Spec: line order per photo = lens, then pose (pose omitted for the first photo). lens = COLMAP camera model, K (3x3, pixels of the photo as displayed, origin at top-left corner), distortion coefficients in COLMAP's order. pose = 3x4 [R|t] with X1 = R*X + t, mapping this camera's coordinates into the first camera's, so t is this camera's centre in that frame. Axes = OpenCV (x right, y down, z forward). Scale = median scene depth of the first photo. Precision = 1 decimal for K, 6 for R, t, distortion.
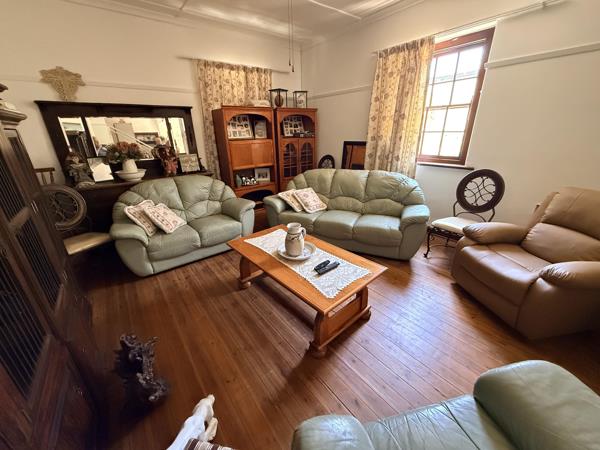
lens RADIAL K [[239.2, 0, 299.2], [0, 239.2, 225.0], [0, 0, 1]] dist [0.000054, -0.000431]
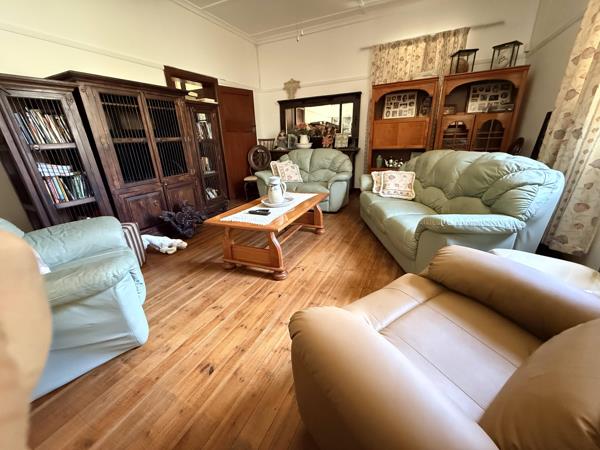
lens RADIAL K [[239.2, 0, 299.2], [0, 239.2, 225.0], [0, 0, 1]] dist [0.000054, -0.000431]
pose [[0.433186, 0.311969, -0.845592, 0.590558], [-0.309620, 0.932600, 0.185455, -0.019121], [0.846454, 0.181476, 0.500581, 0.292000]]
